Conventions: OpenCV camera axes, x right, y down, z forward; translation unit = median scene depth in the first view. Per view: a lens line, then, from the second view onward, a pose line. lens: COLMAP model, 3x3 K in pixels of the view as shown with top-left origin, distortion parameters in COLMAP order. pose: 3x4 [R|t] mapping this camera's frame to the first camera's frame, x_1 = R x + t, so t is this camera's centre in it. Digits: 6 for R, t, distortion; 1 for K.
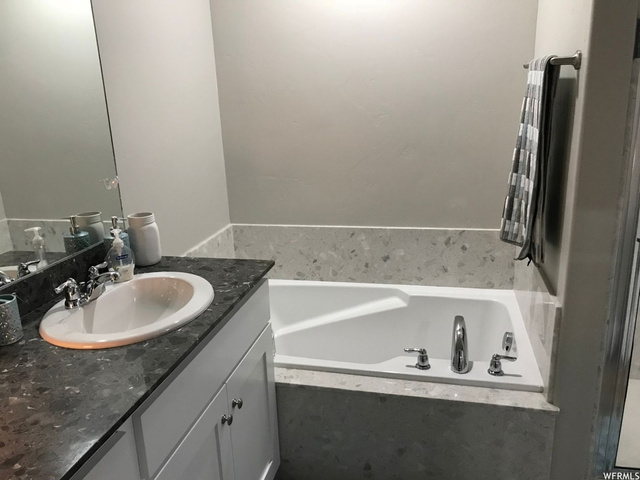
lens RADIAL K [[514.7, 0, 320.0], [0, 514.7, 240.0], [0, 0, 1]] dist [0.001039, 0.001065]
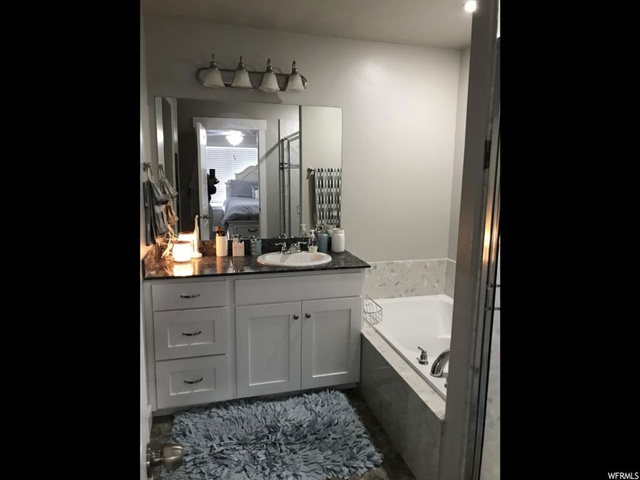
lens RADIAL K [[391.7, 0, 320.0], [0, 391.7, 240.0], [0, 0, 1]] dist [-0.000360, 0.000169]
pose [[0.469418, 0.170984, -0.866263, 0.996736], [-0.266461, 0.962764, 0.045639, -0.056195], [0.841810, 0.209402, 0.497500, 0.158236]]
